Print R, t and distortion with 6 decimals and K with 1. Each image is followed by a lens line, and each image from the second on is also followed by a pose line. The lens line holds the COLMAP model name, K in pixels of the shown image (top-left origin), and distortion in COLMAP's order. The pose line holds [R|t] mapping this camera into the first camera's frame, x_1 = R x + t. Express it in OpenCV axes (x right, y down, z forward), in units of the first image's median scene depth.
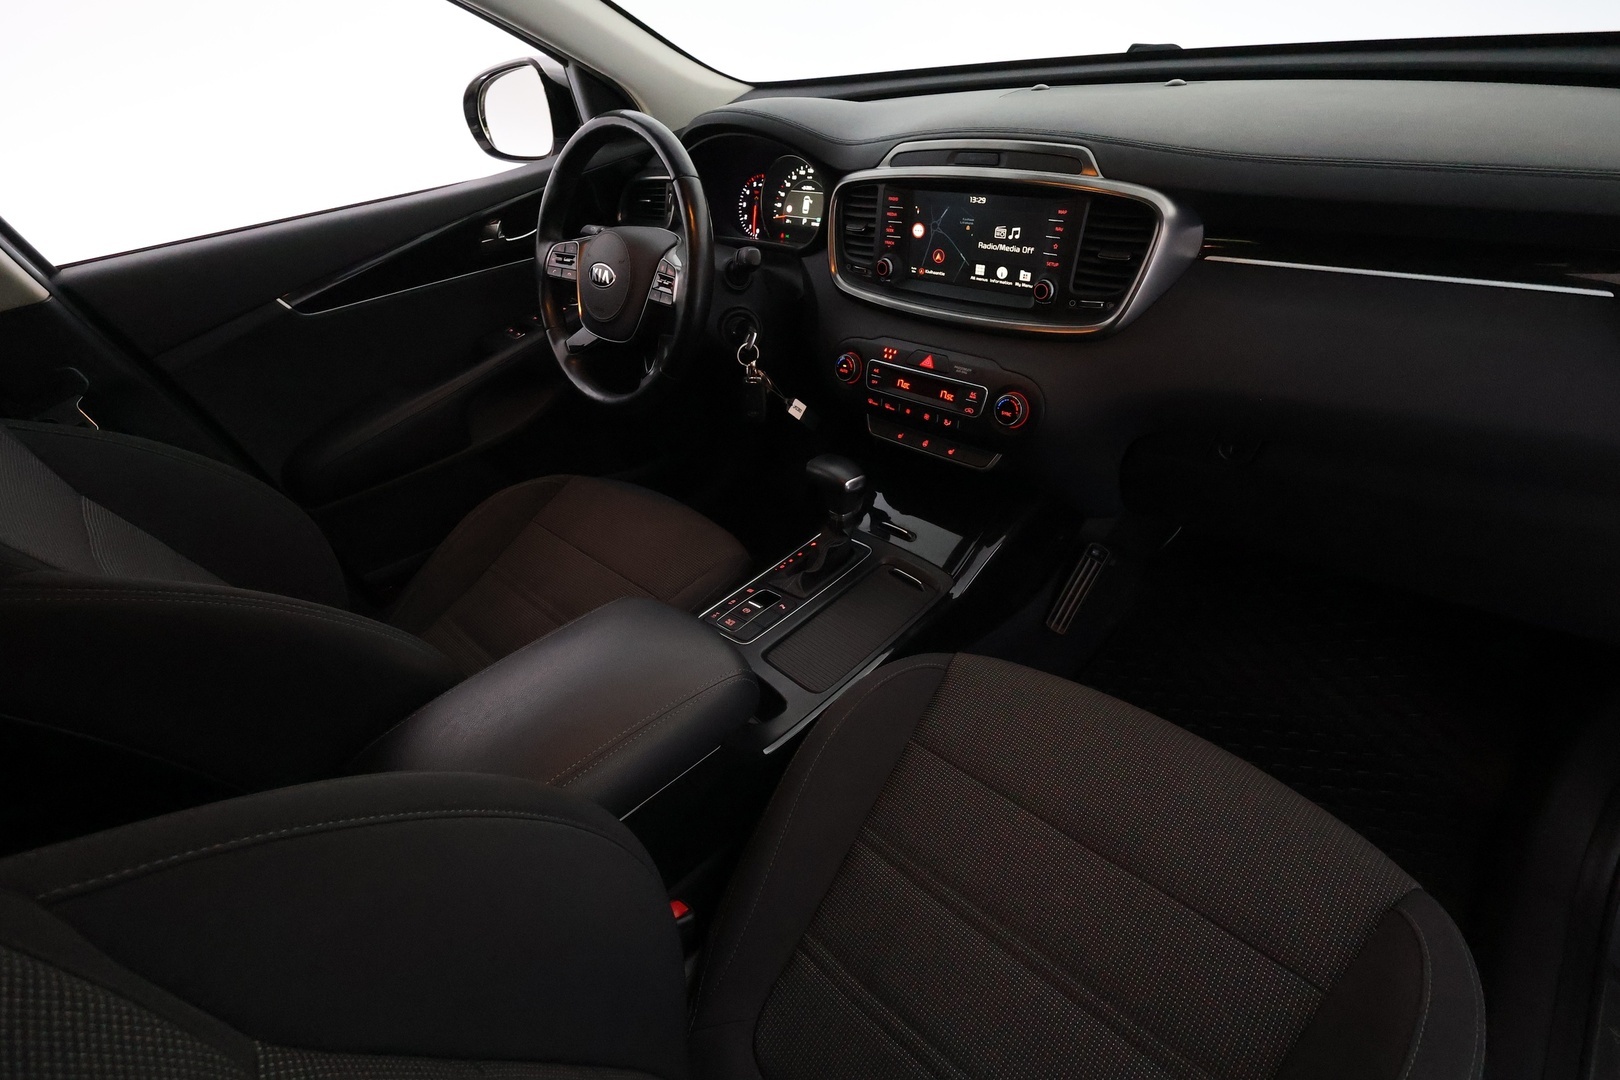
lens RADIAL K [[749.4, 0, 812.9], [0, 749.4, 538.8], [0, 0, 1]] dist [-0.007997, 0.001777]
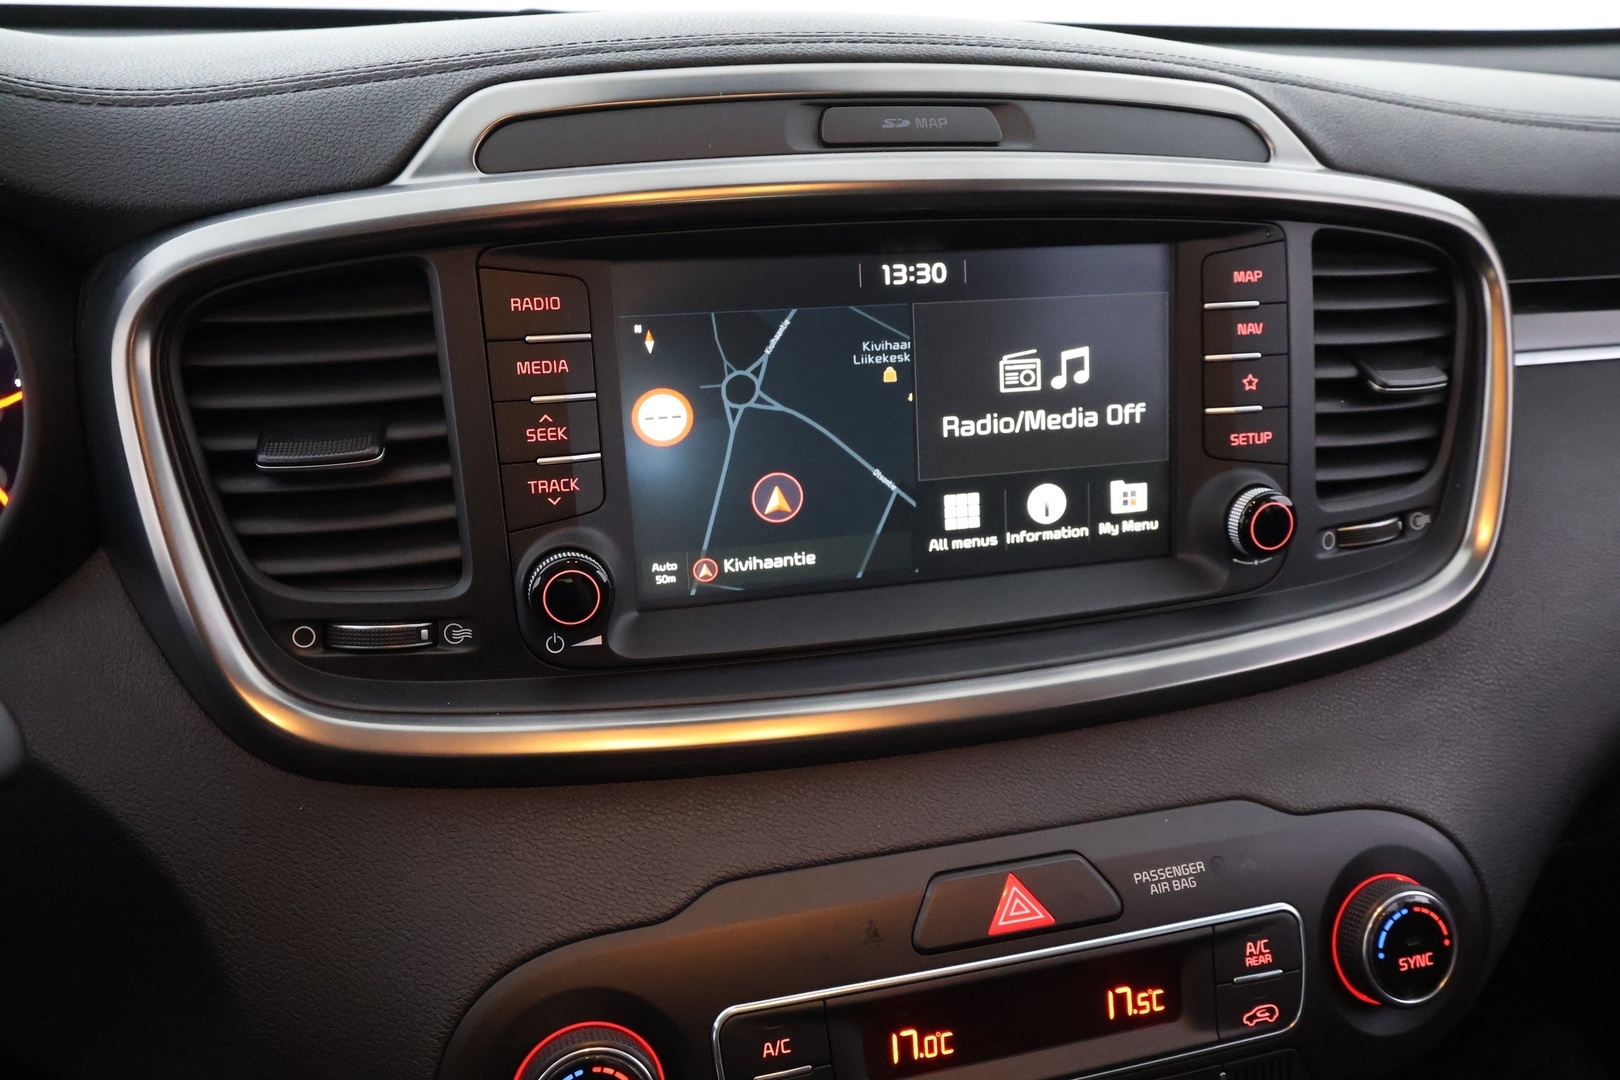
lens RADIAL K [[1268.7, 0, 821.0], [0, 1268.7, 535.8], [0, 0, 1]] dist [0.004678, -0.005047]
pose [[0.505992, -0.180512, 0.843438, -0.183904], [0.450312, 0.889296, -0.079823, -0.328371], [-0.735657, 0.420200, 0.531264, 0.775463]]
